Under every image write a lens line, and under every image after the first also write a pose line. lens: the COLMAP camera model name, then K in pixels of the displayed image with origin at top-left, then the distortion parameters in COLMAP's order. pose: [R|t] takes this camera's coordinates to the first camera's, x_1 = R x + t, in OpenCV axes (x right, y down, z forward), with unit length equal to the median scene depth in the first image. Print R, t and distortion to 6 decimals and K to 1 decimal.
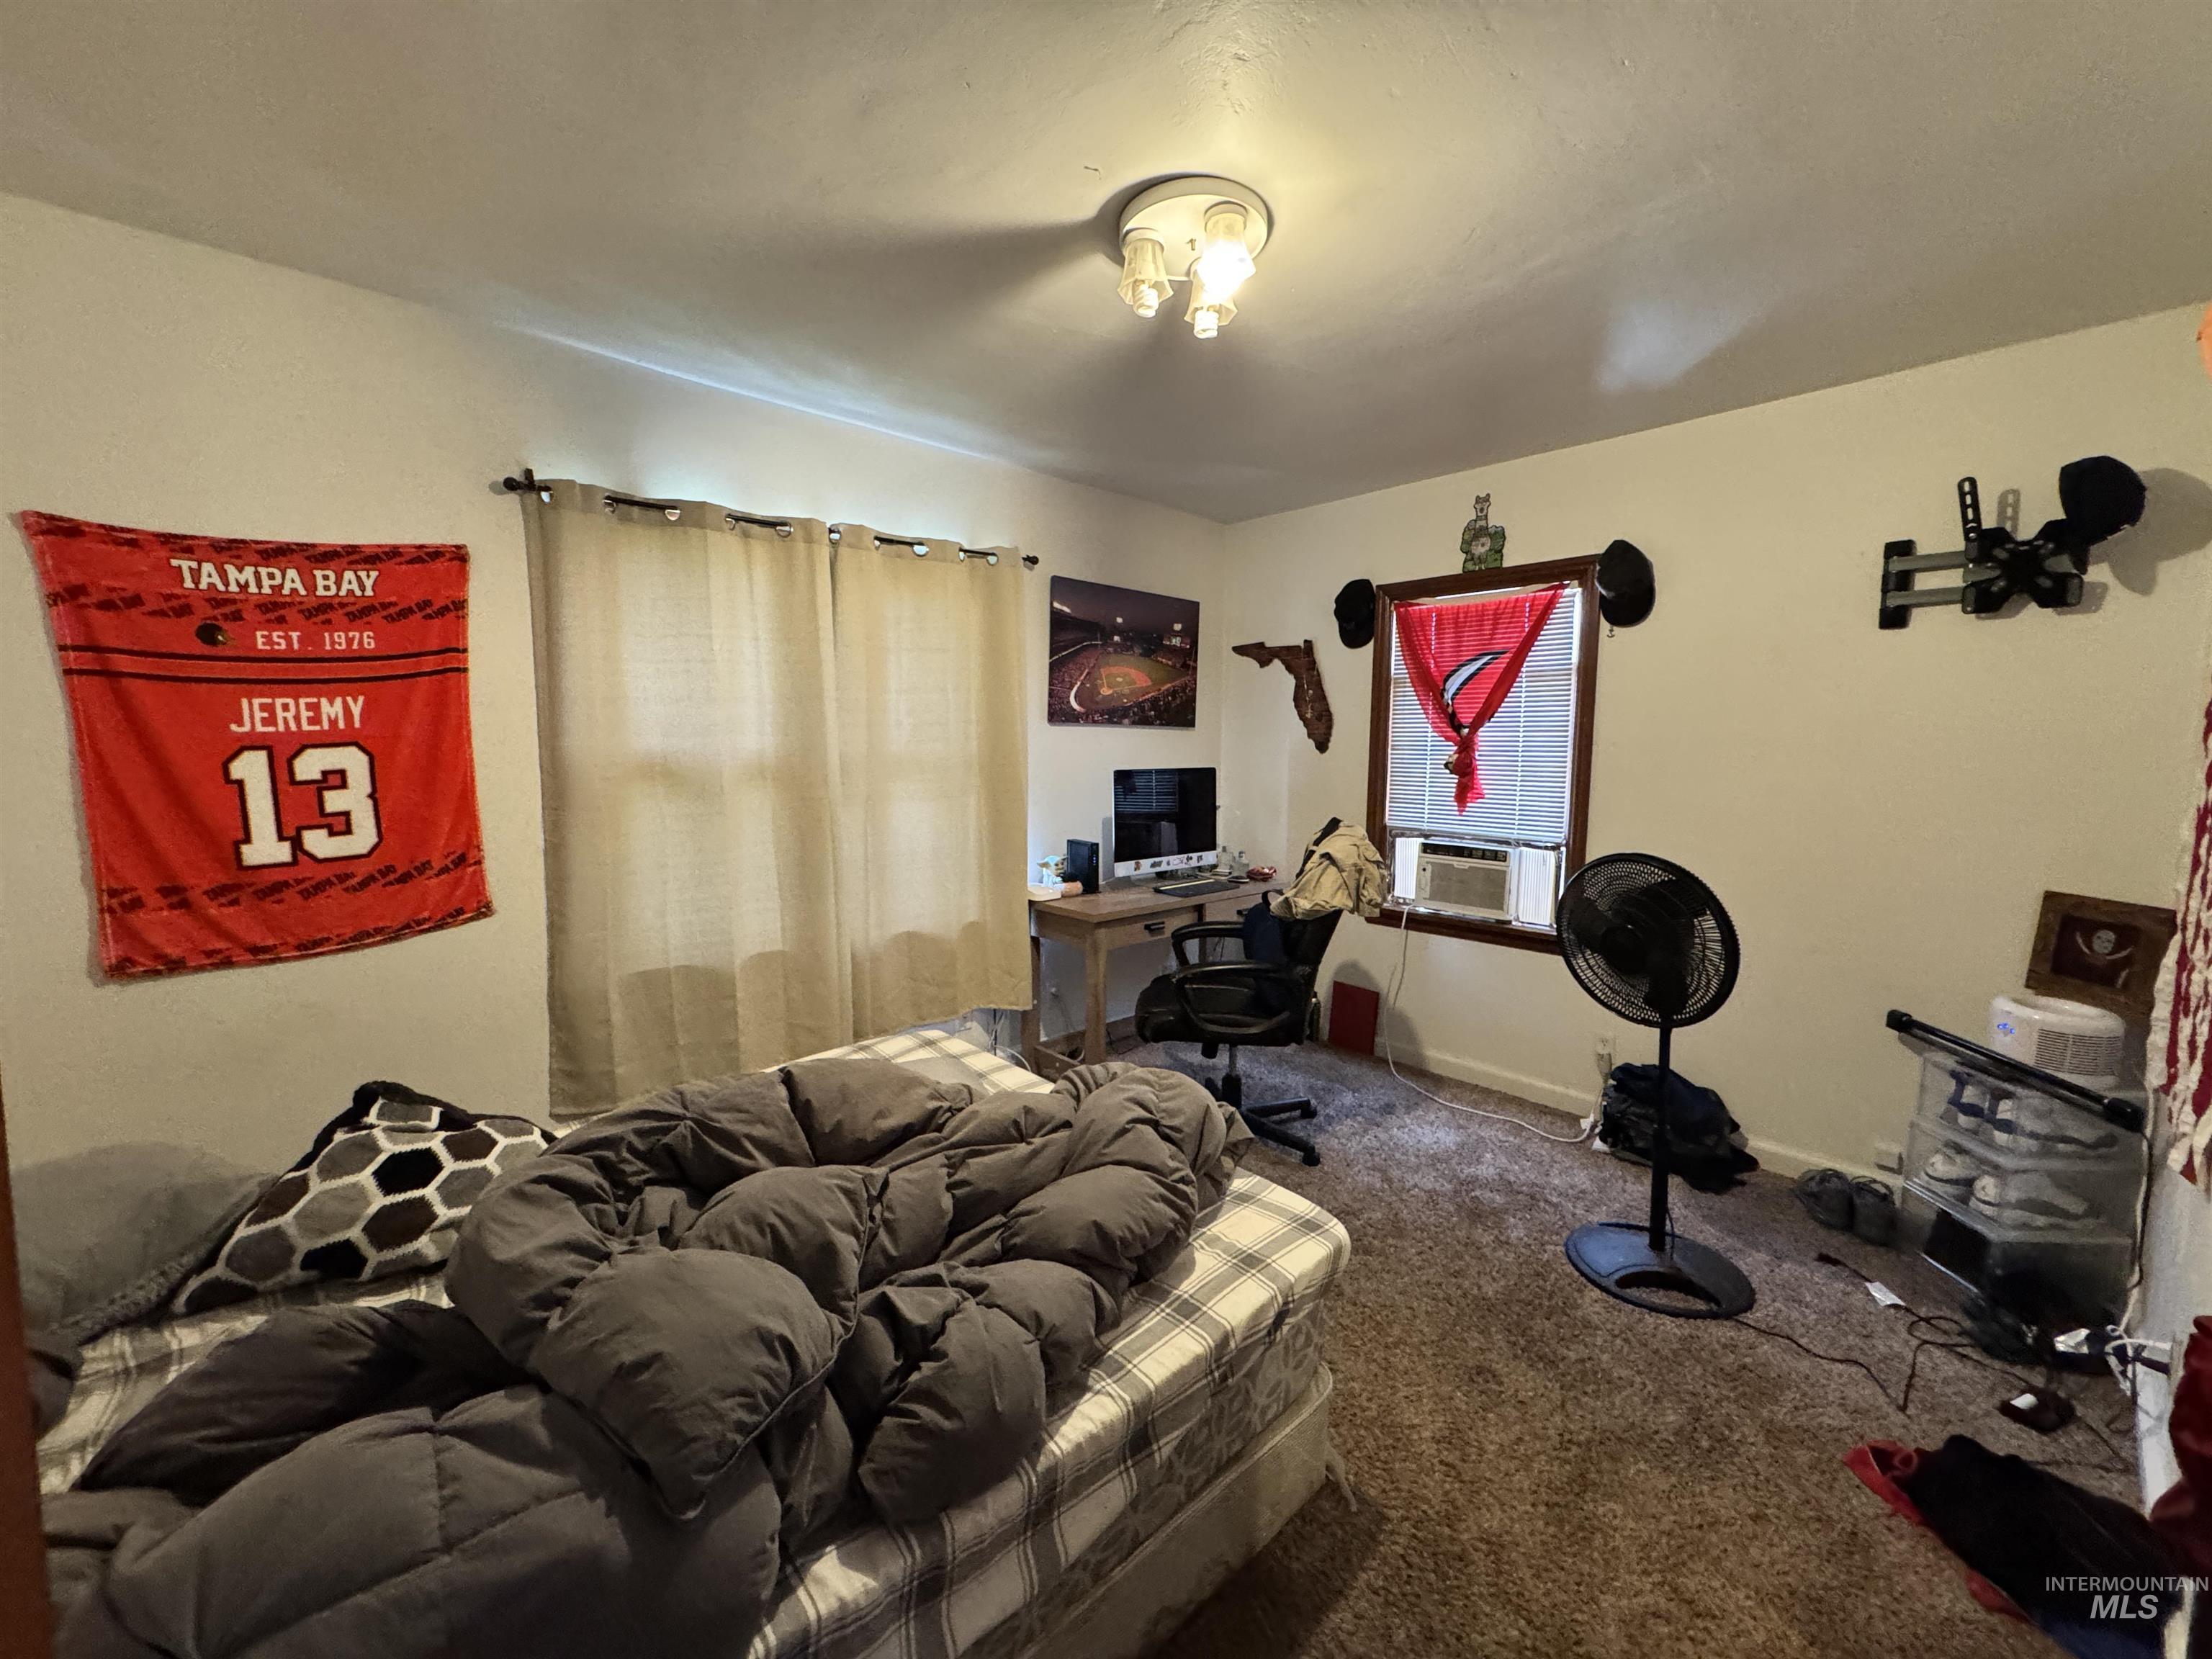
lens RADIAL K [[883.0, 0, 1108.7], [0, 883.0, 824.7], [0, 0, 1]] dist [-0.001342, 0.000138]
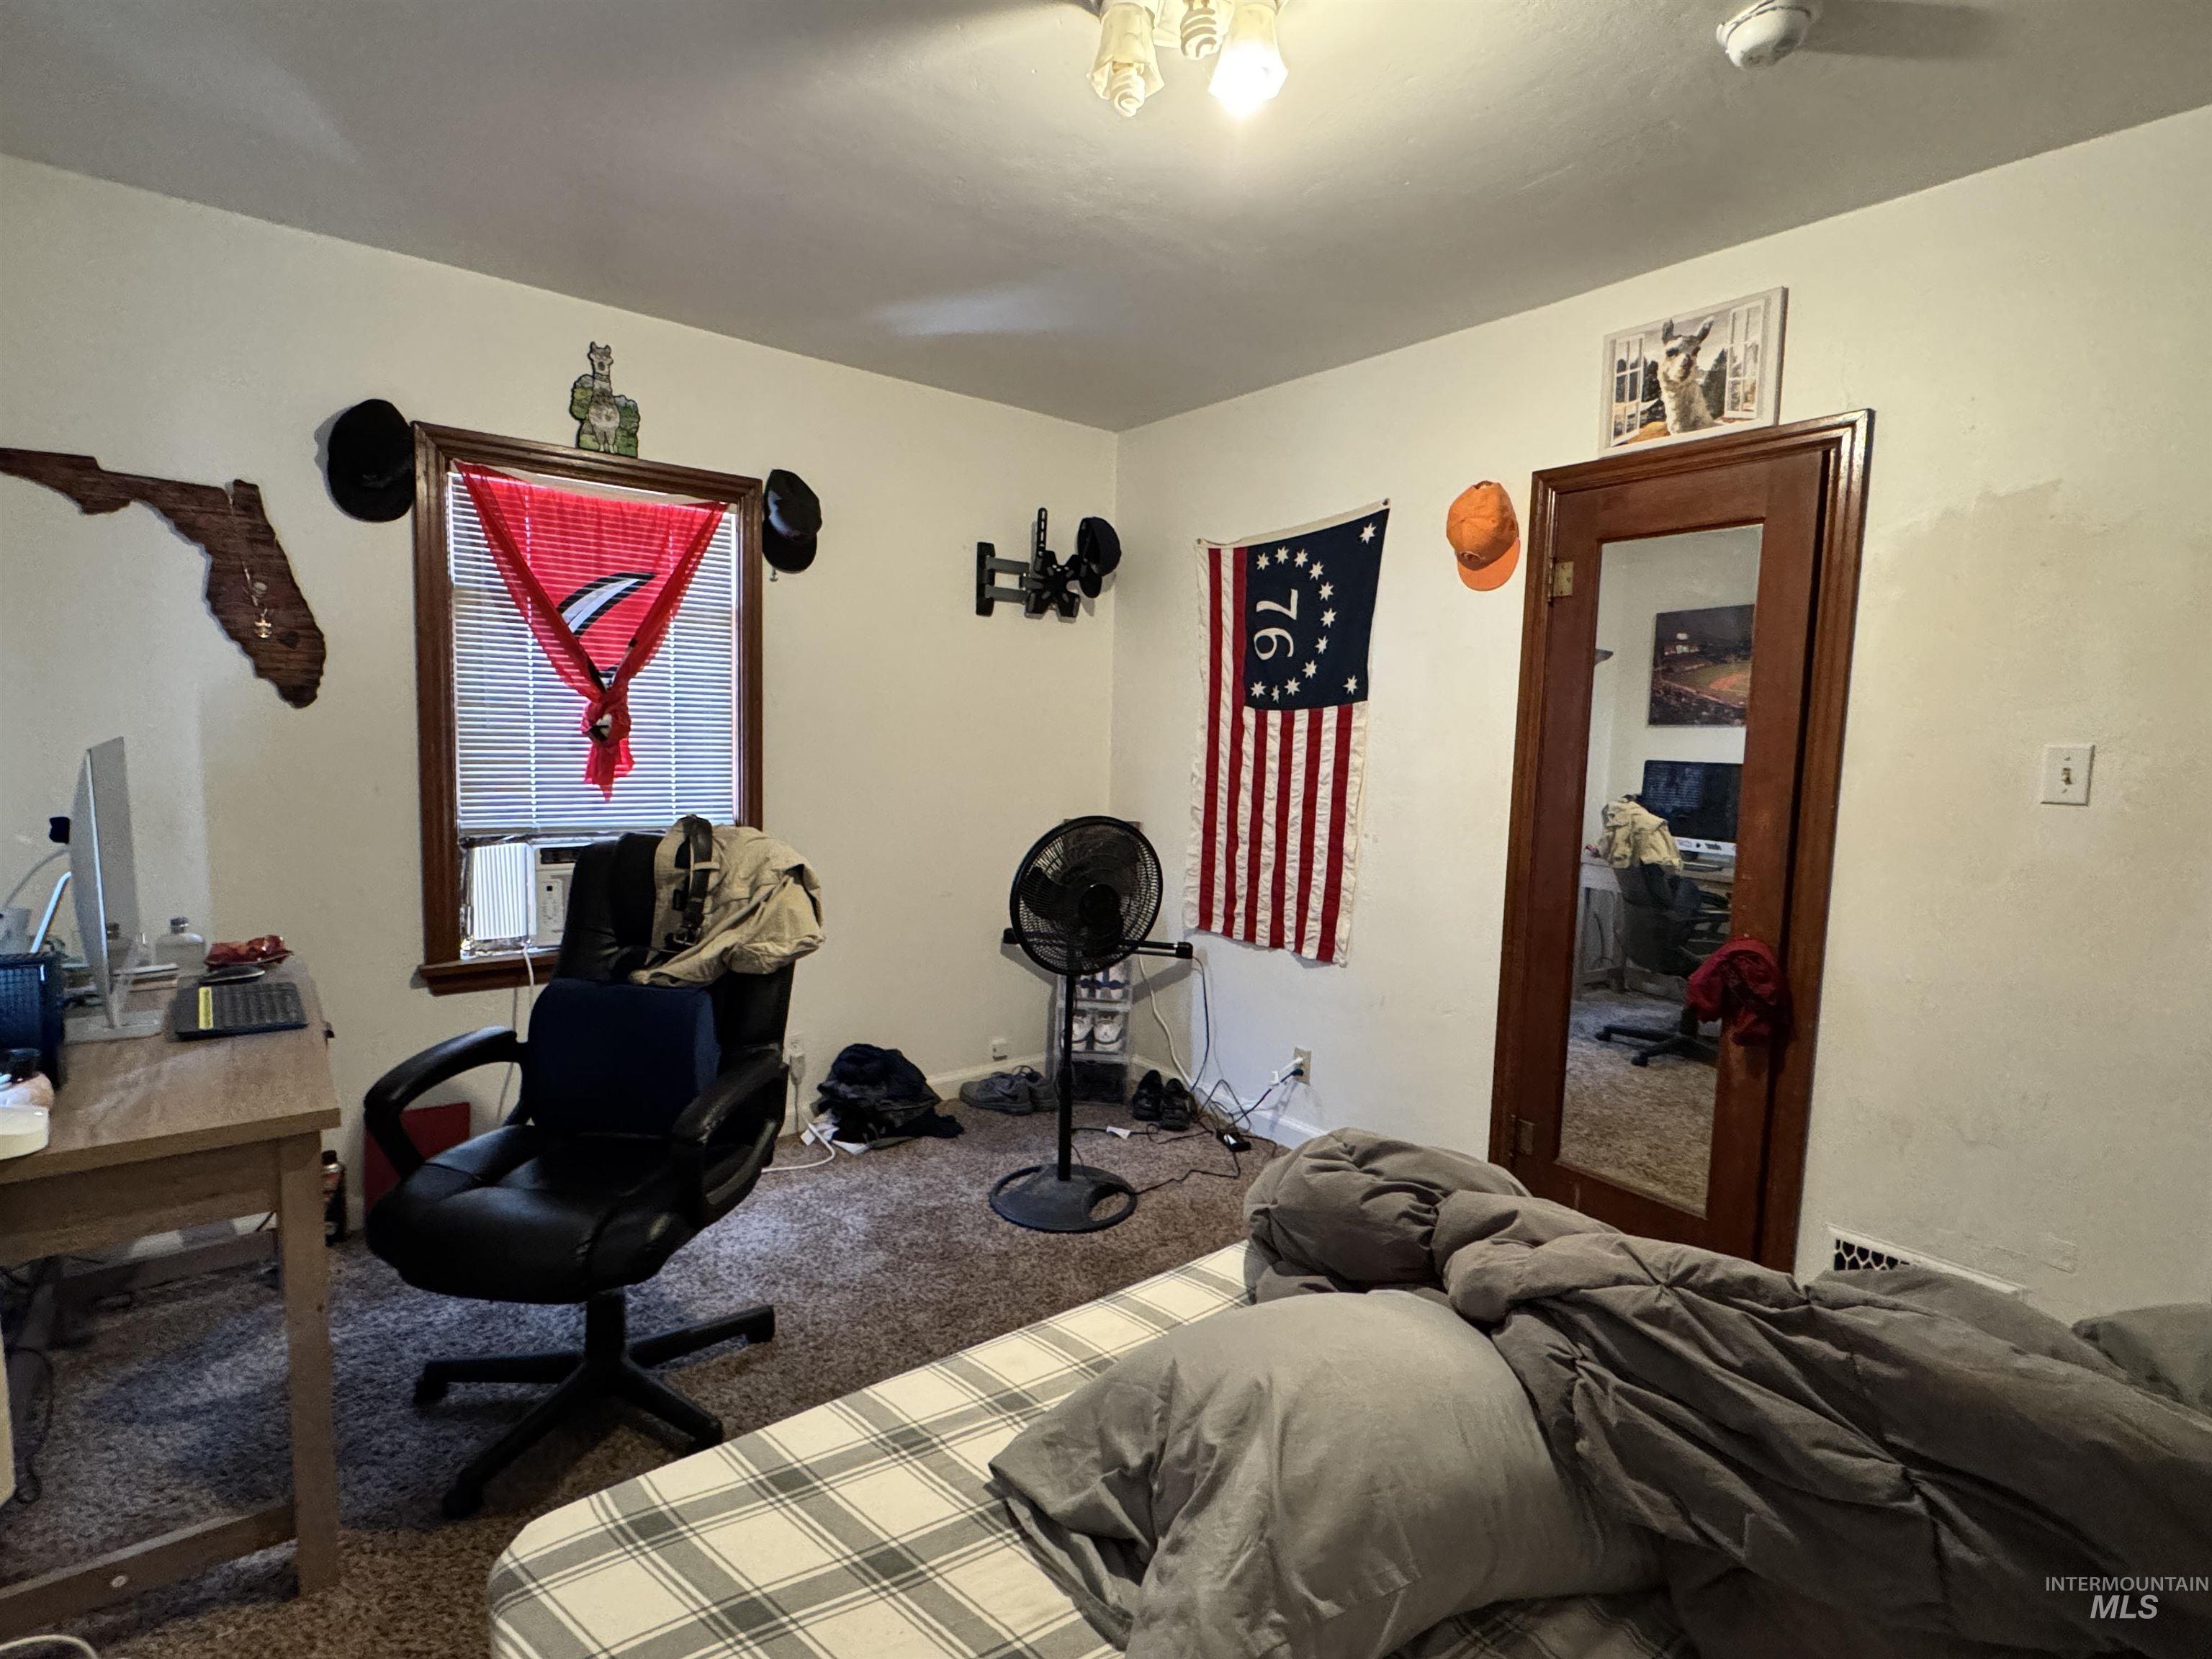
lens RADIAL K [[1091.8, 0, 1108.8], [0, 1091.8, 820.5], [0, 0, 1]] dist [-0.000821, -0.000324]
pose [[0.060007, -0.097902, 0.993385, -0.450759], [0.054927, 0.993995, 0.094644, -0.057212], [-0.996686, 0.048884, 0.065024, 0.560605]]
